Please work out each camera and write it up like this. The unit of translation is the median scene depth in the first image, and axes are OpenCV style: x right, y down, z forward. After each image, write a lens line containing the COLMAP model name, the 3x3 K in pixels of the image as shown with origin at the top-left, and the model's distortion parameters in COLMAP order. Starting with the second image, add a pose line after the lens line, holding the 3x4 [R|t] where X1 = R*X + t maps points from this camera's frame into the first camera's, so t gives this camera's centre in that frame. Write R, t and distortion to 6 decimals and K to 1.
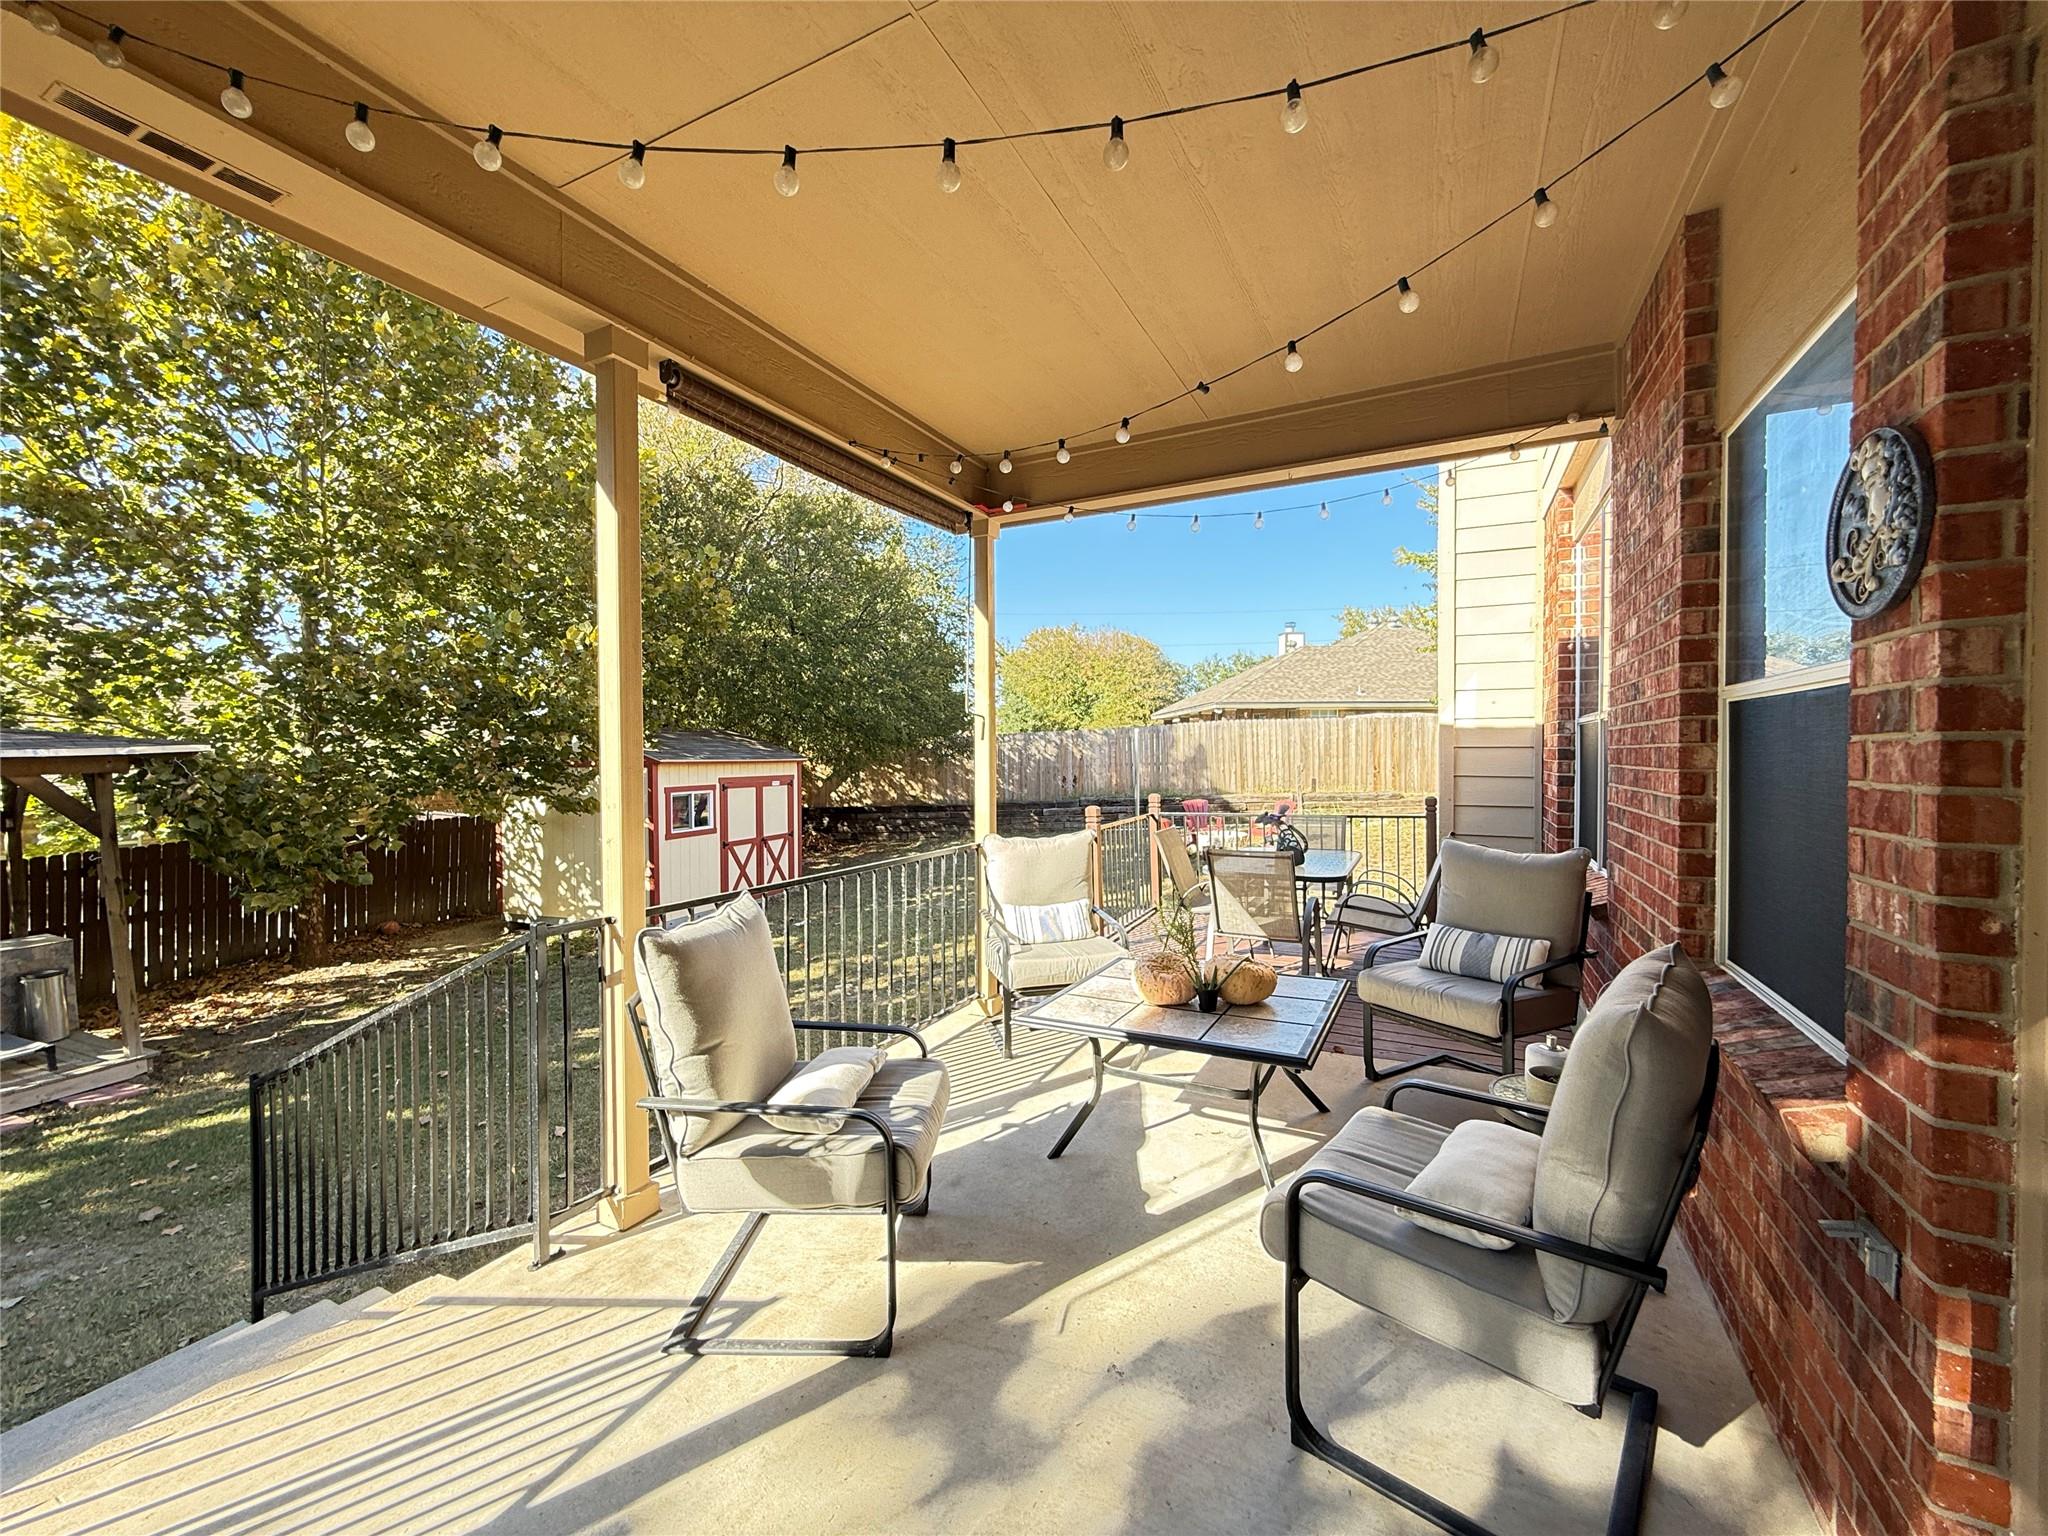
lens RADIAL K [[814.6, 0, 1017.5], [0, 814.6, 766.3], [0, 0, 1]] dist [-0.001627, 0.001113]
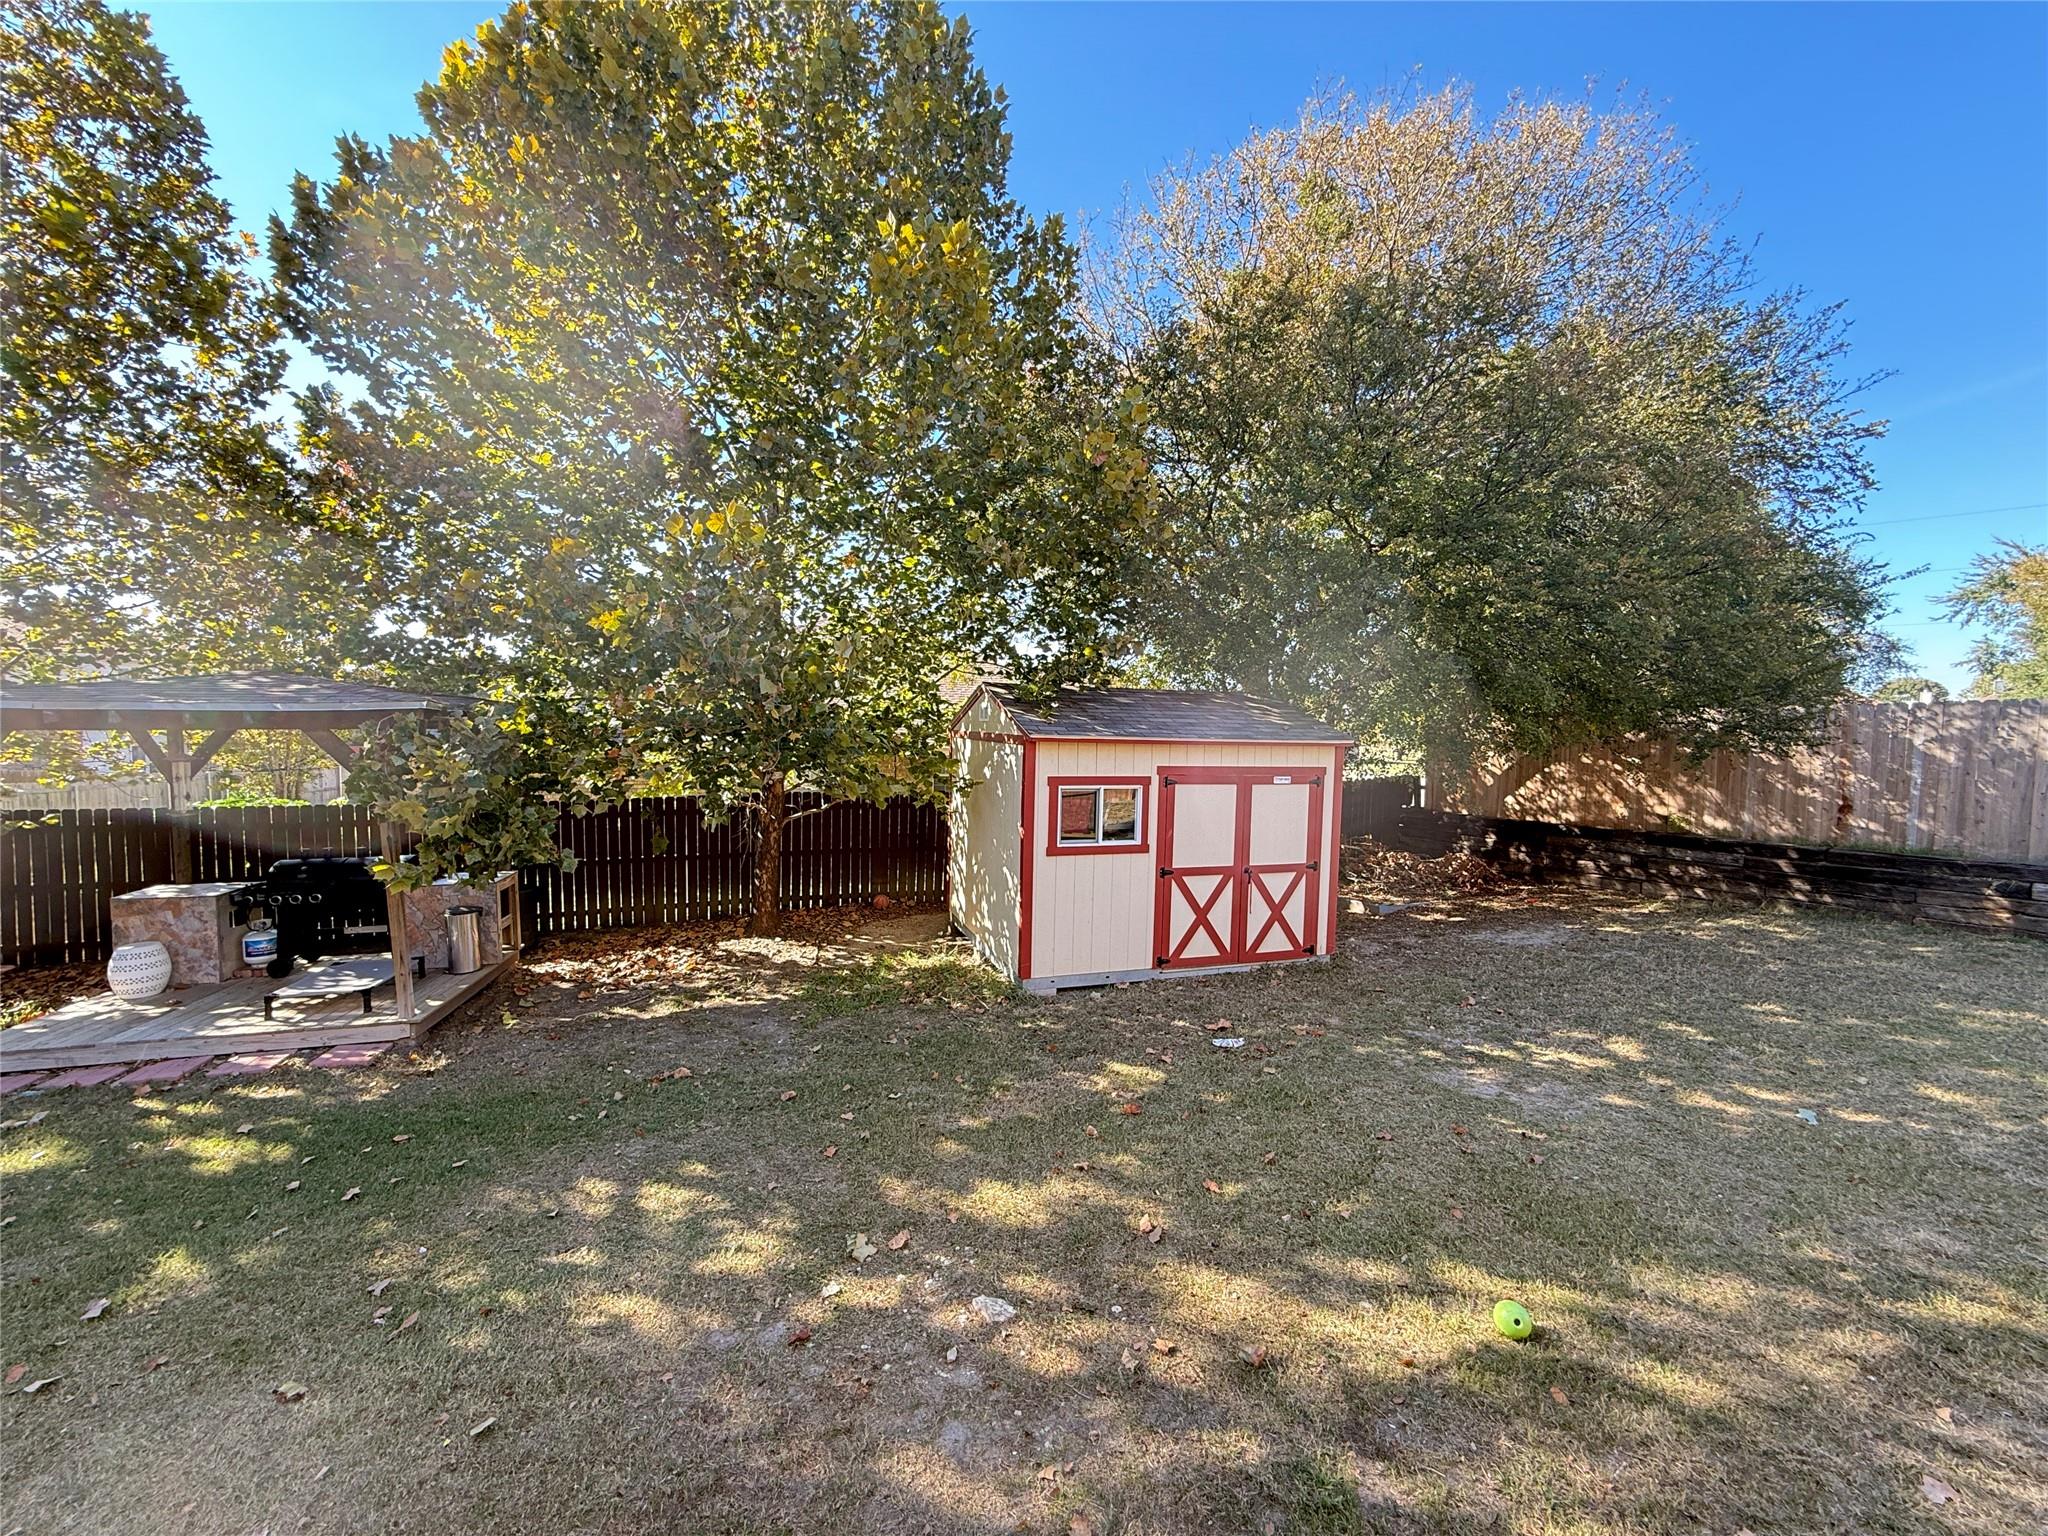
lens RADIAL K [[814.6, 0, 1018.4], [0, 814.6, 765.1], [0, 0, 1]] dist [-0.001627, 0.001113]
pose [[0.606347, 0.061739, -0.792800, 0.042418], [-0.037924, 0.998092, 0.048721, -0.008378], [0.794296, 0.000524, 0.607531, 0.327627]]
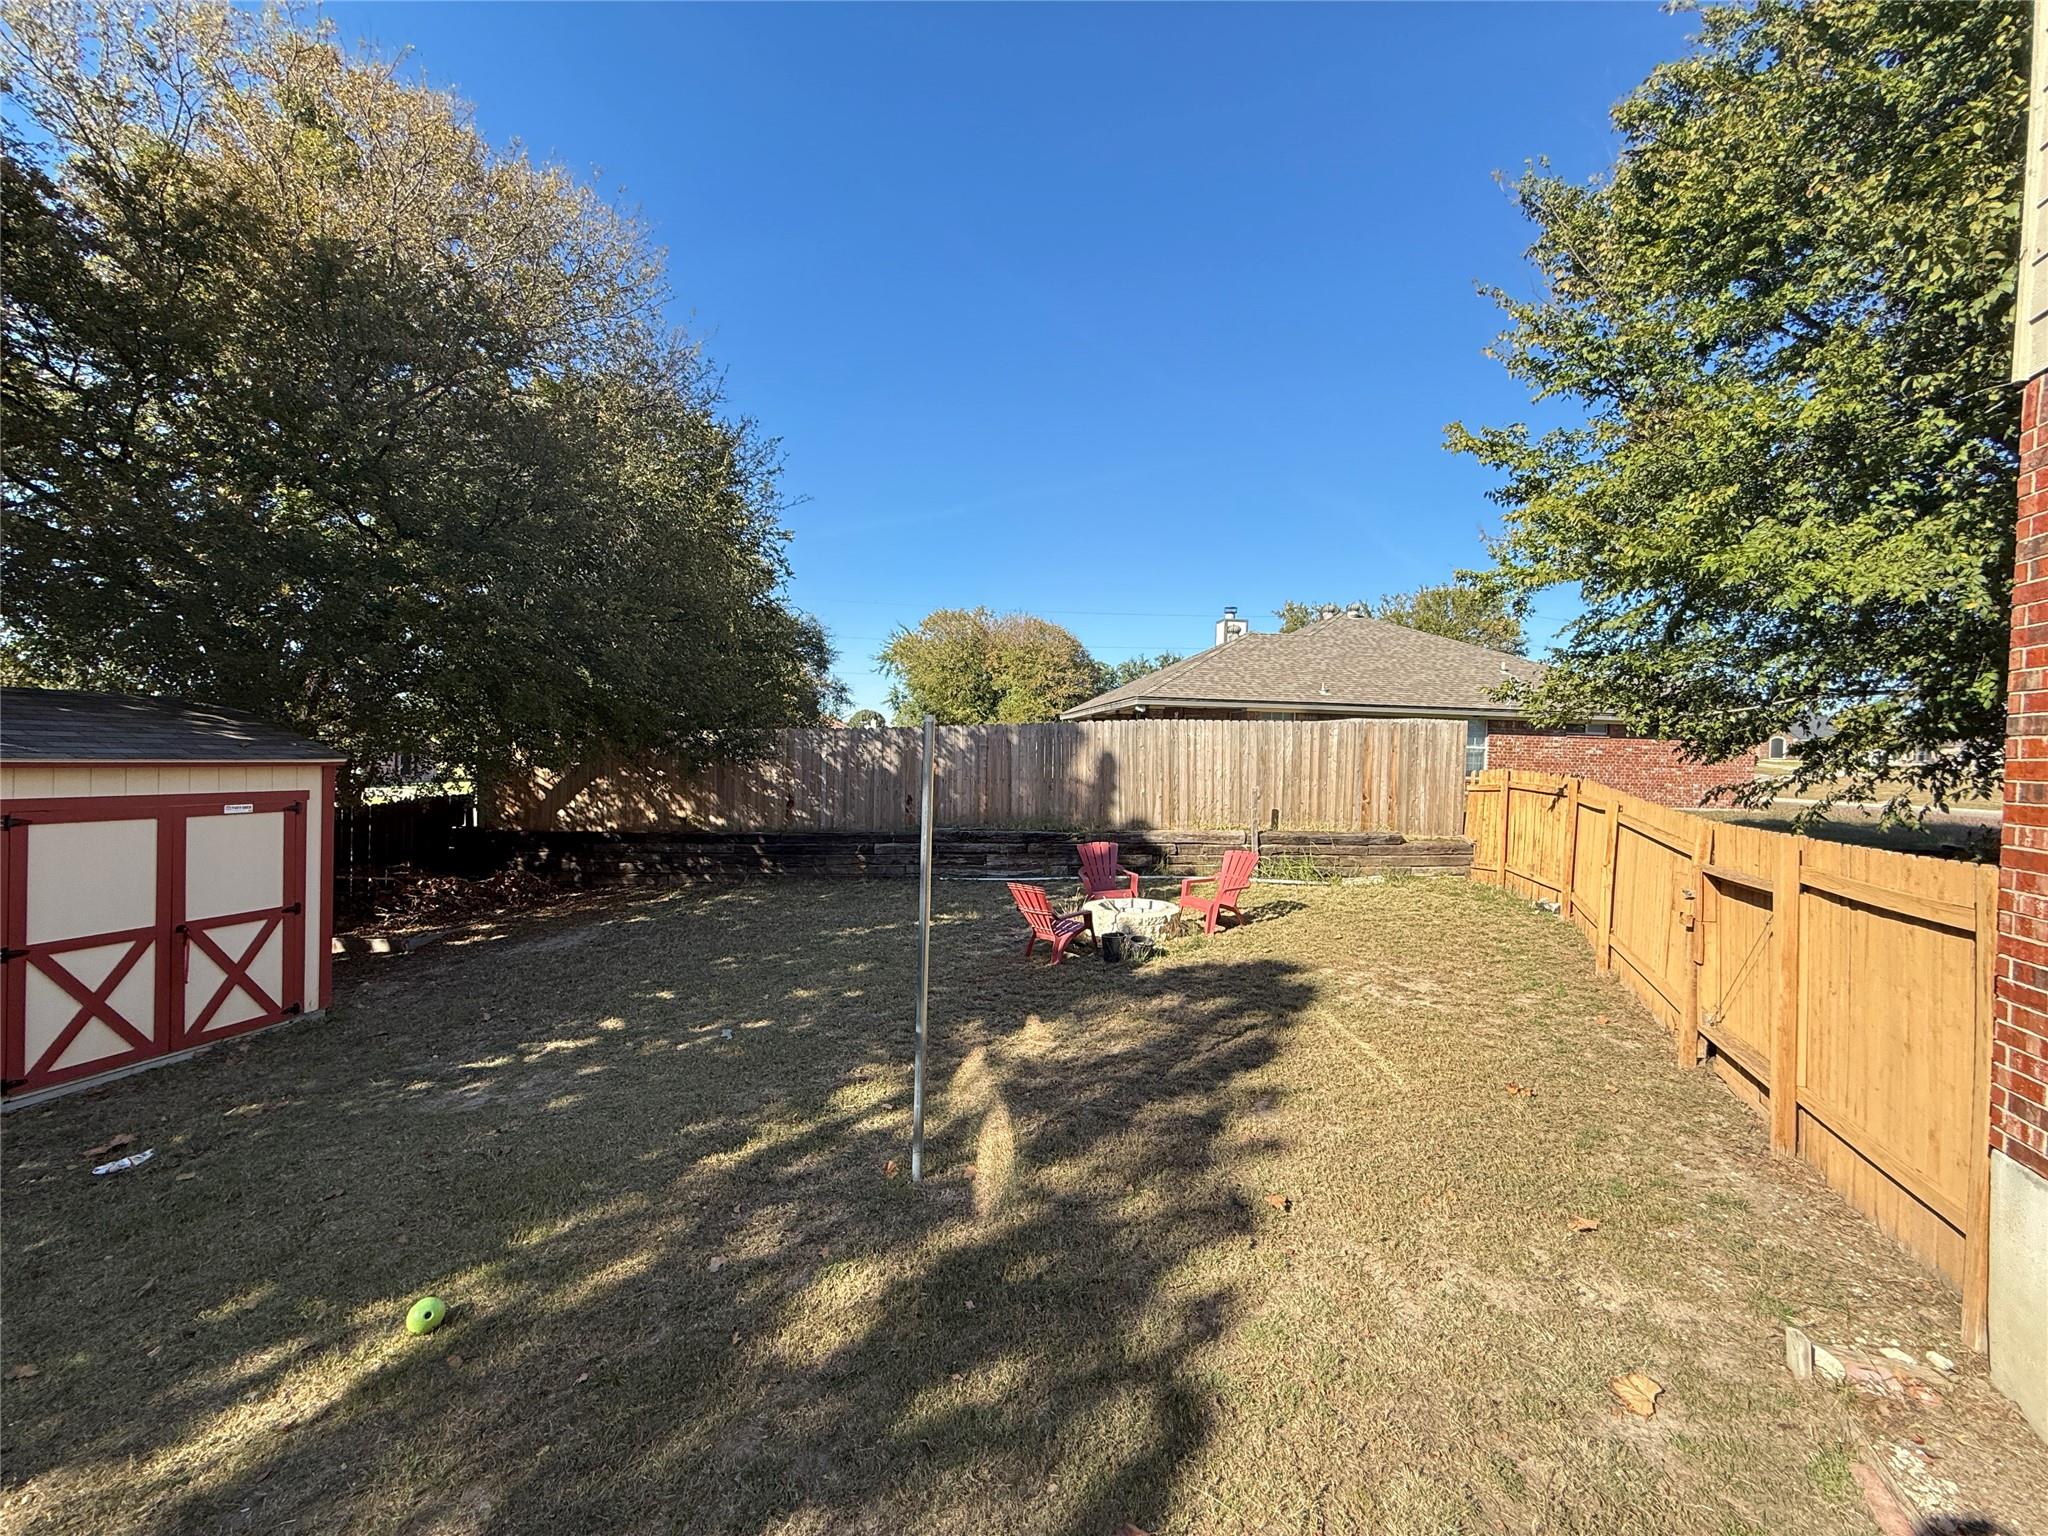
lens RADIAL K [[814.6, 0, 1012.5], [0, 814.6, 769.7], [0, 0, 1]] dist [-0.001627, 0.001113]
pose [[0.996144, 0.028665, 0.082916, 0.084736], [-0.028777, 0.999586, 0.000150, -0.011115], [-0.082877, -0.002536, 0.996557, 0.325788]]
